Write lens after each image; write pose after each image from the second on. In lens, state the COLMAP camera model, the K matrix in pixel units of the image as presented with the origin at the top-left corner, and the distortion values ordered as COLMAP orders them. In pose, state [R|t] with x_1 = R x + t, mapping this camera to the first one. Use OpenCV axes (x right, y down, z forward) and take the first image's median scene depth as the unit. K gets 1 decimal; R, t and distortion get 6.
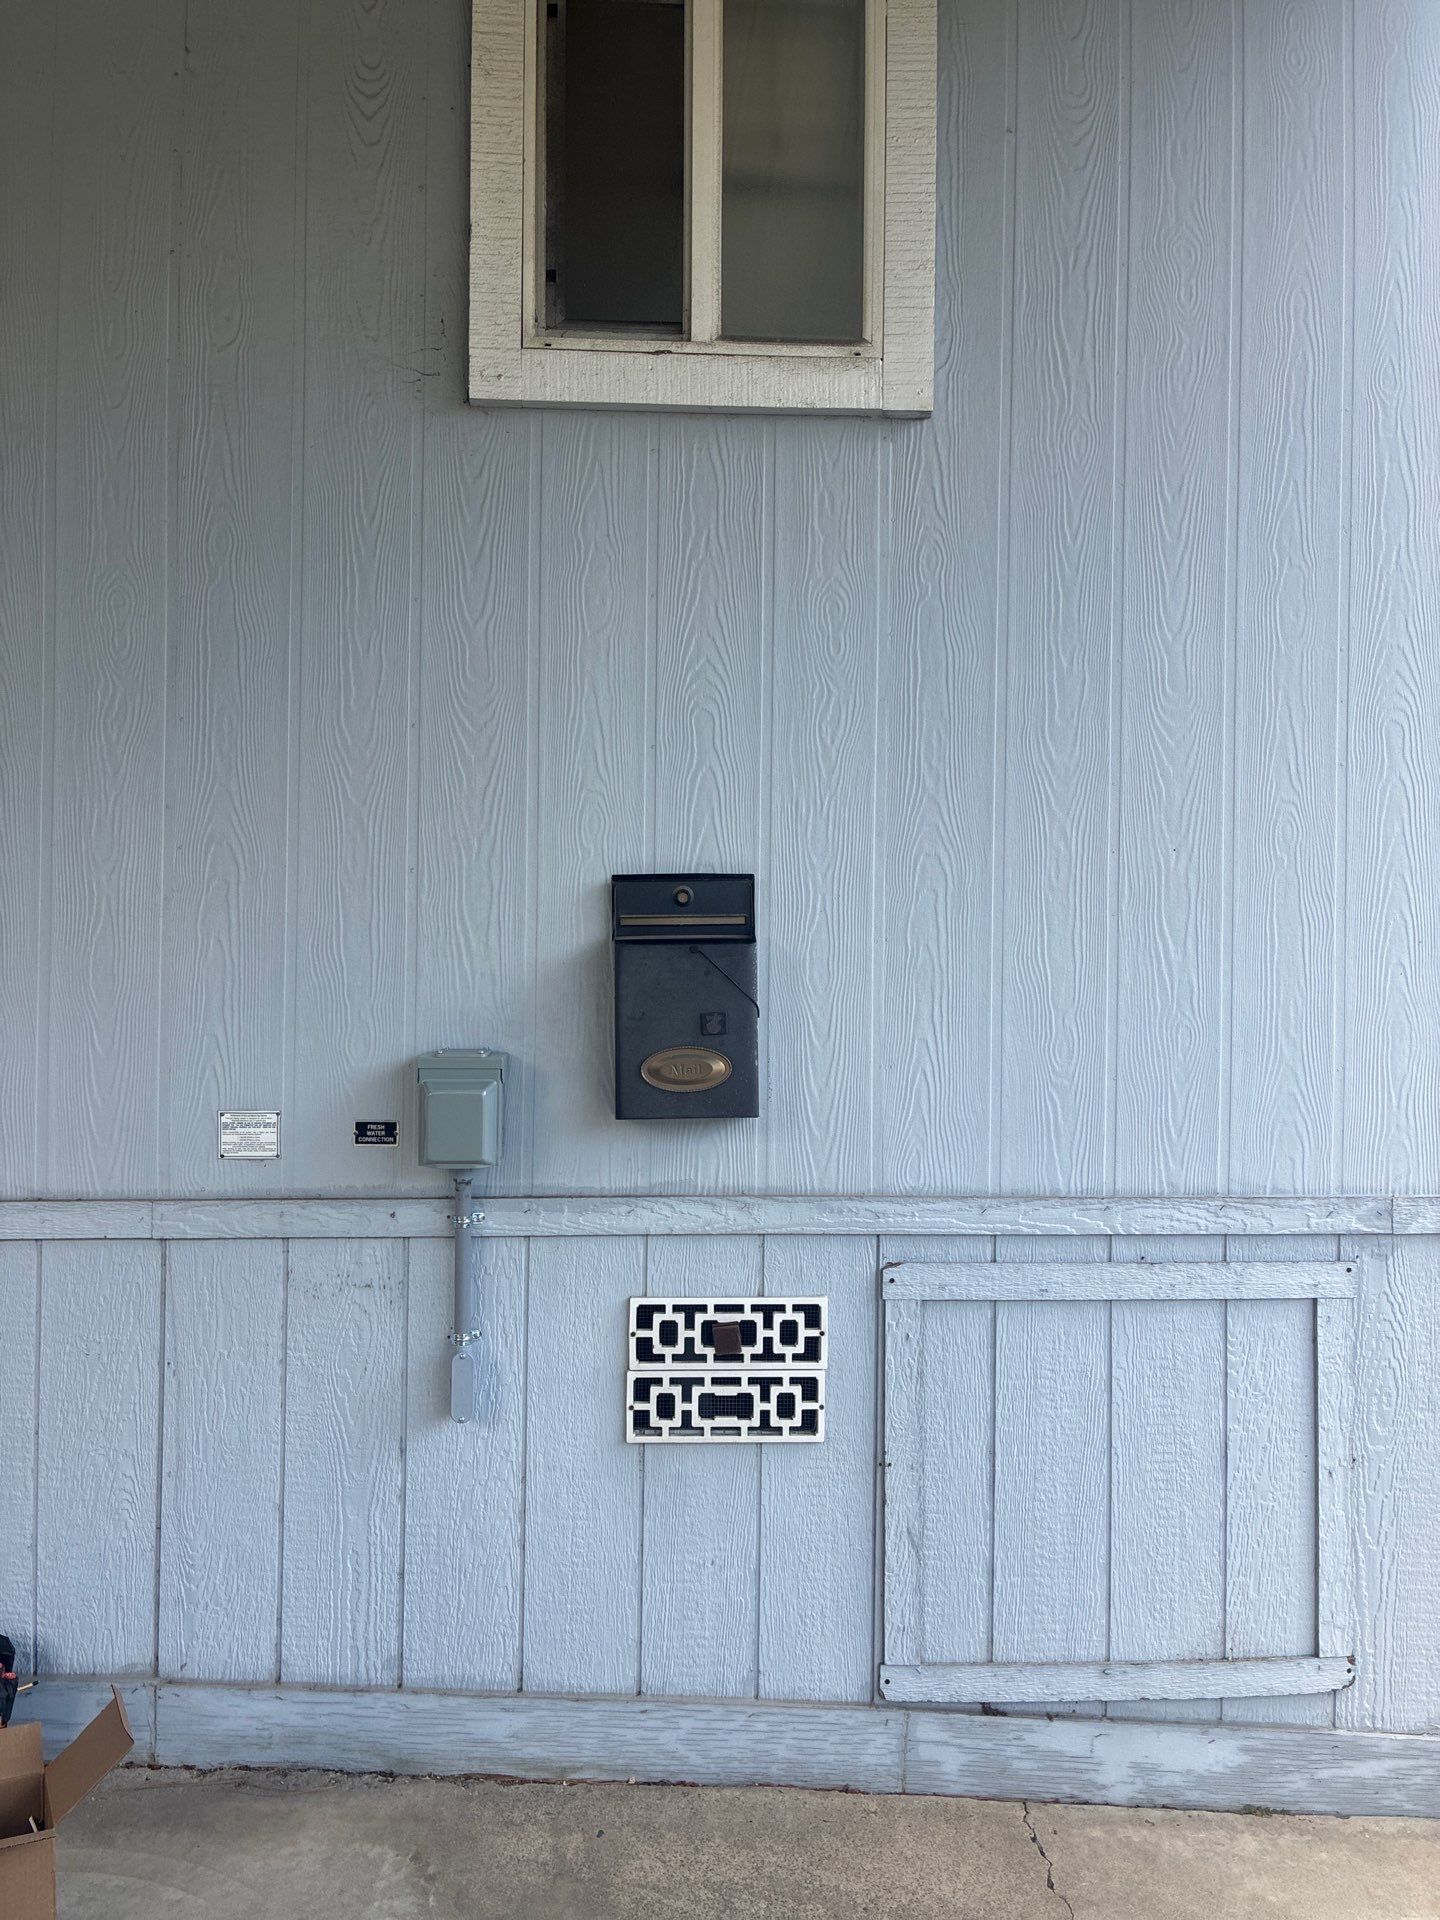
lens RADIAL K [[1457.6, 0, 728.8], [0, 1457.6, 946.9], [0, 0, 1]] dist [0.056959, -0.080520]
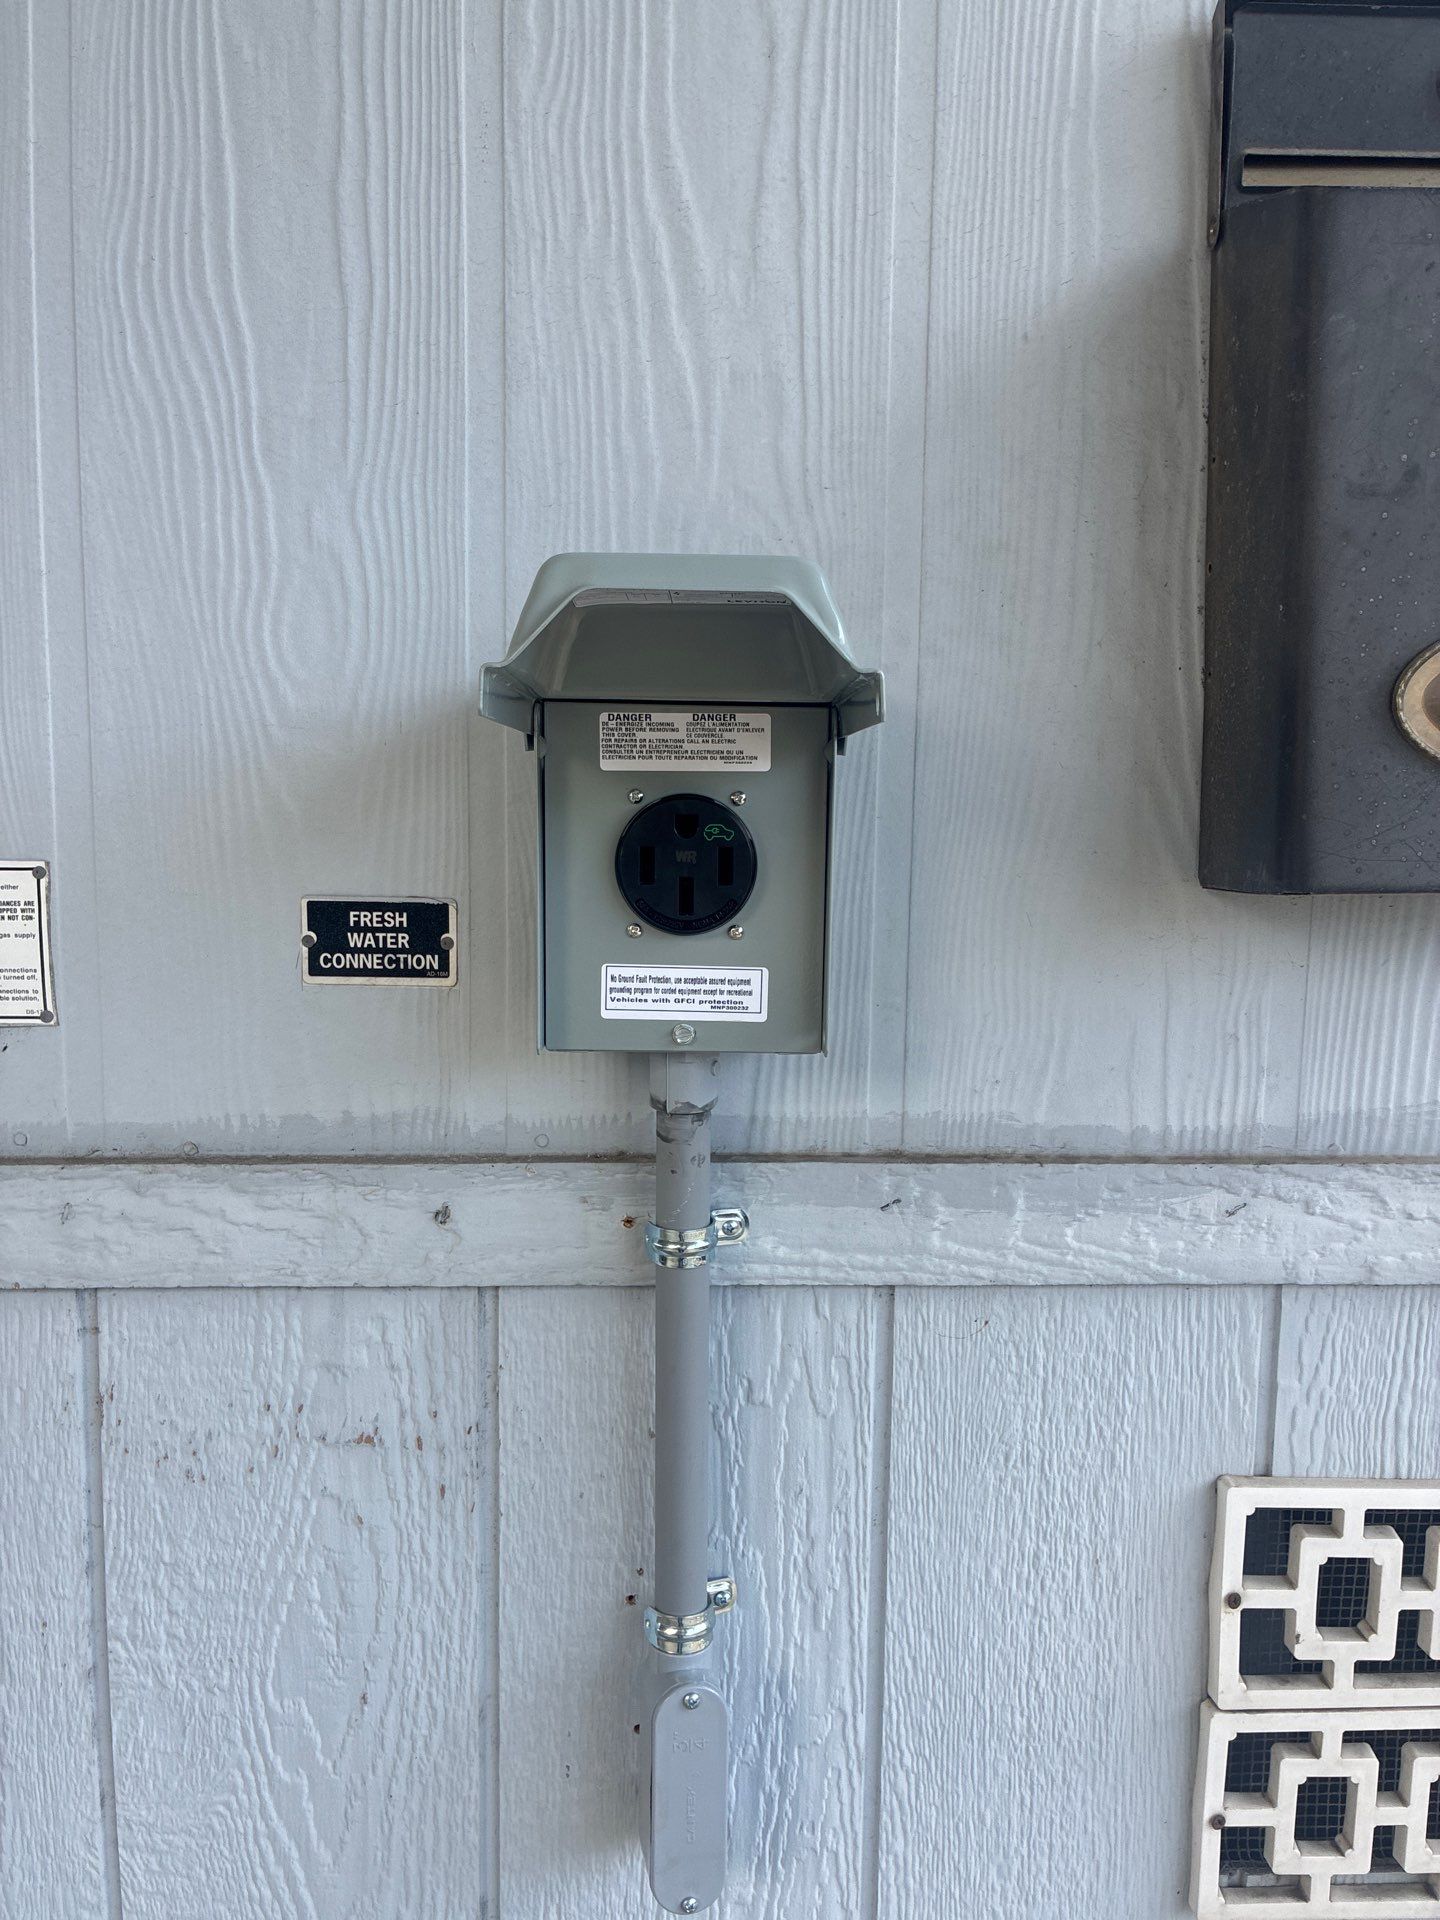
lens RADIAL K [[1457.6, 0, 720.6], [0, 1457.6, 949.9], [0, 0, 1]] dist [0.056959, -0.080520]
pose [[0.999670, 0.004201, -0.025356, -0.163936], [-0.001168, 0.992958, 0.118465, 0.093586], [0.025676, -0.118396, 0.992634, 0.705953]]
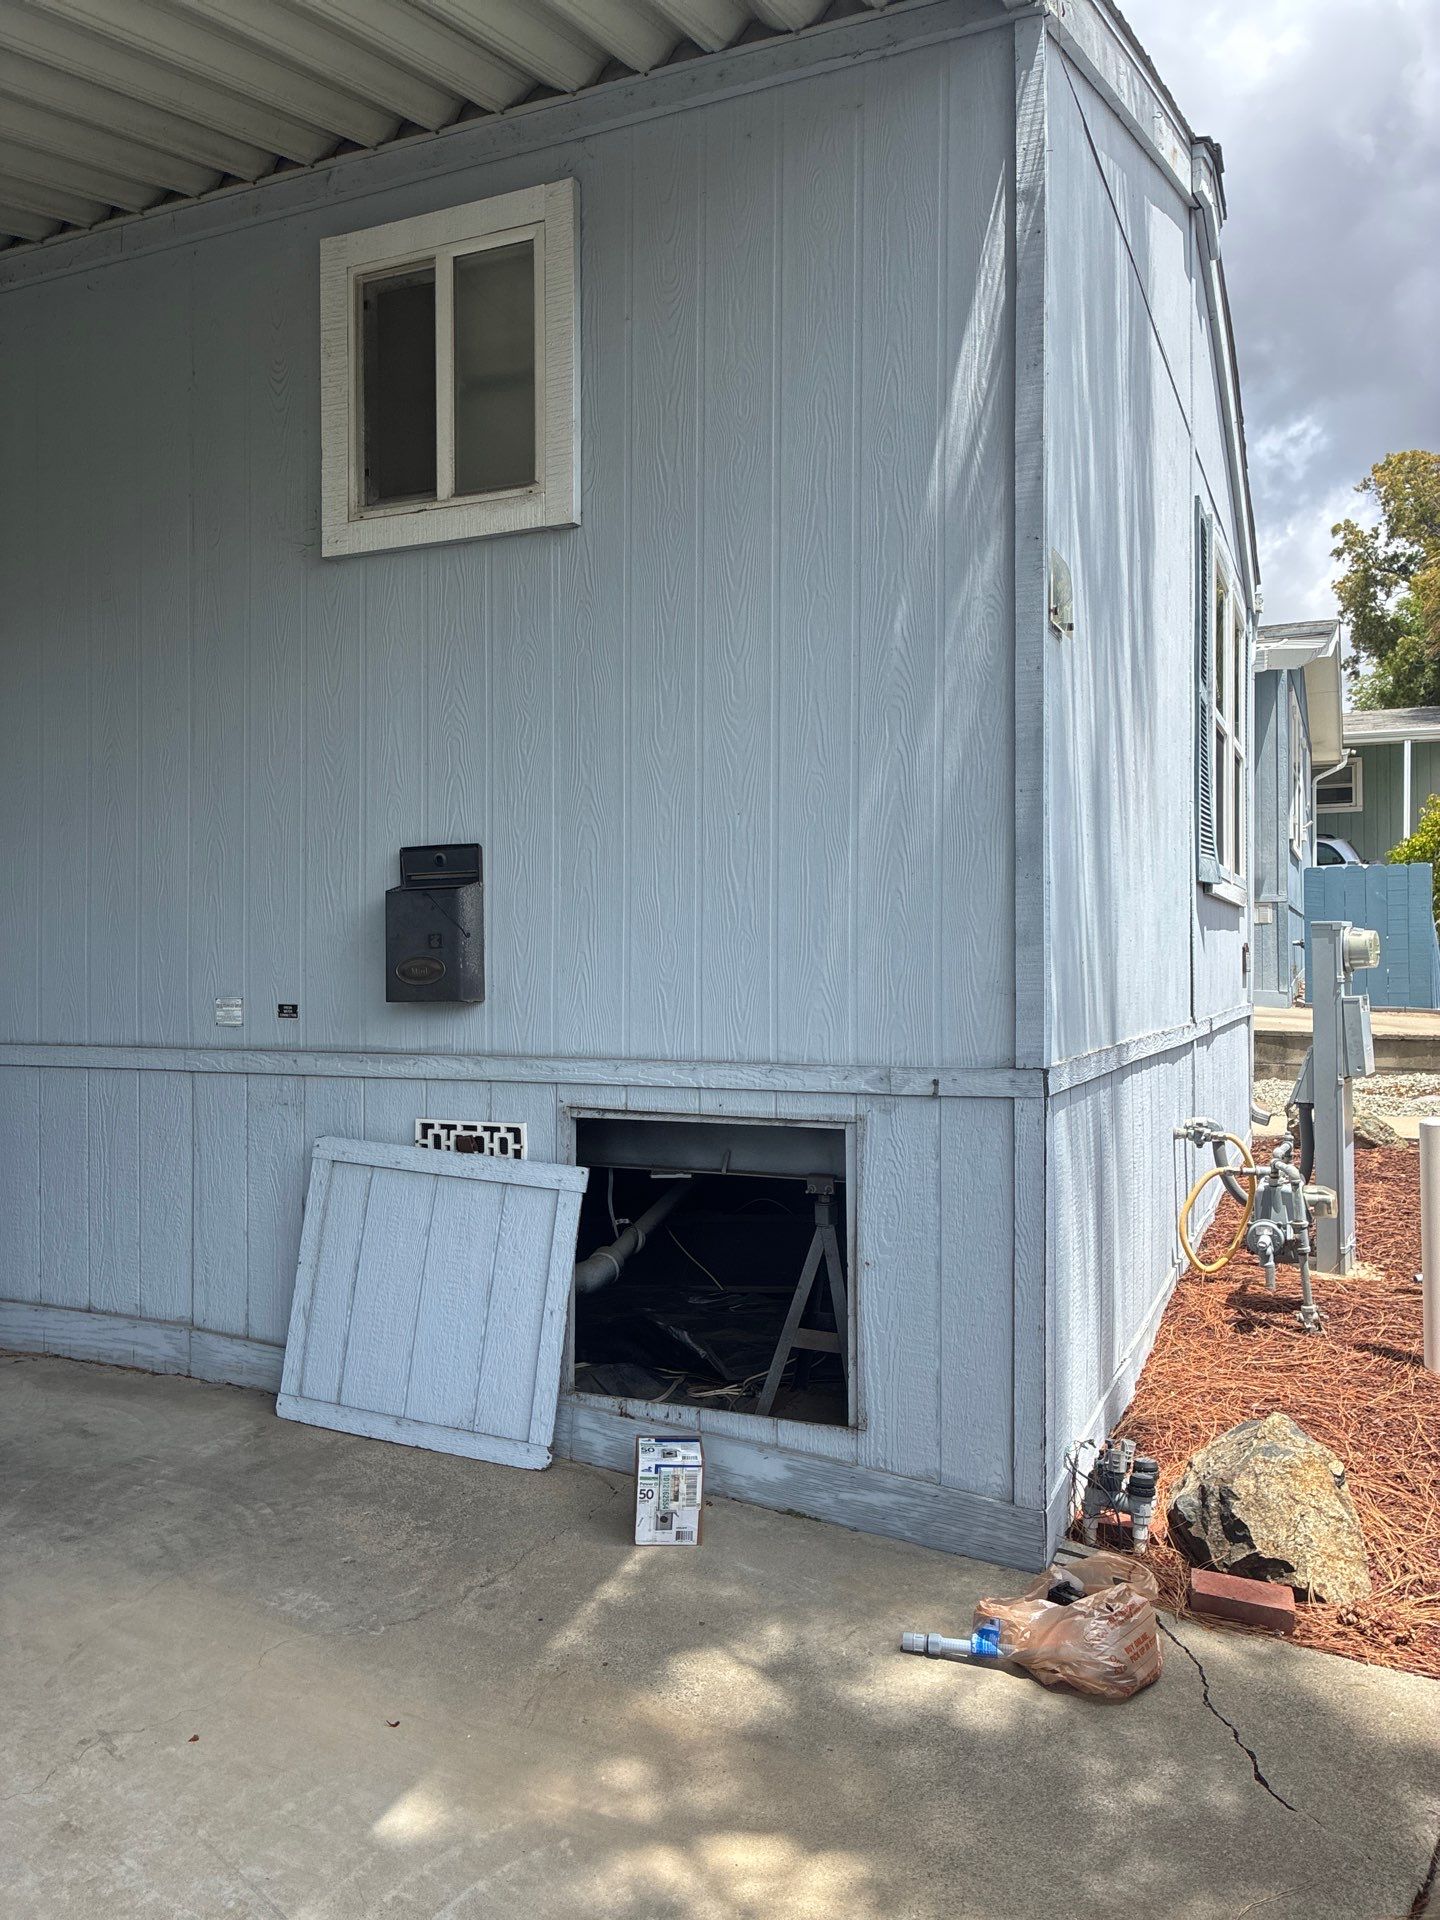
lens RADIAL K [[1457.6, 0, 715.9], [0, 1457.6, 941.7], [0, 0, 1]] dist [0.056959, -0.080520]
pose [[0.891170, -0.013839, -0.453459, 0.926265], [0.014946, 0.999888, -0.001143, 0.057795], [0.453424, -0.005759, 0.891276, -0.245563]]
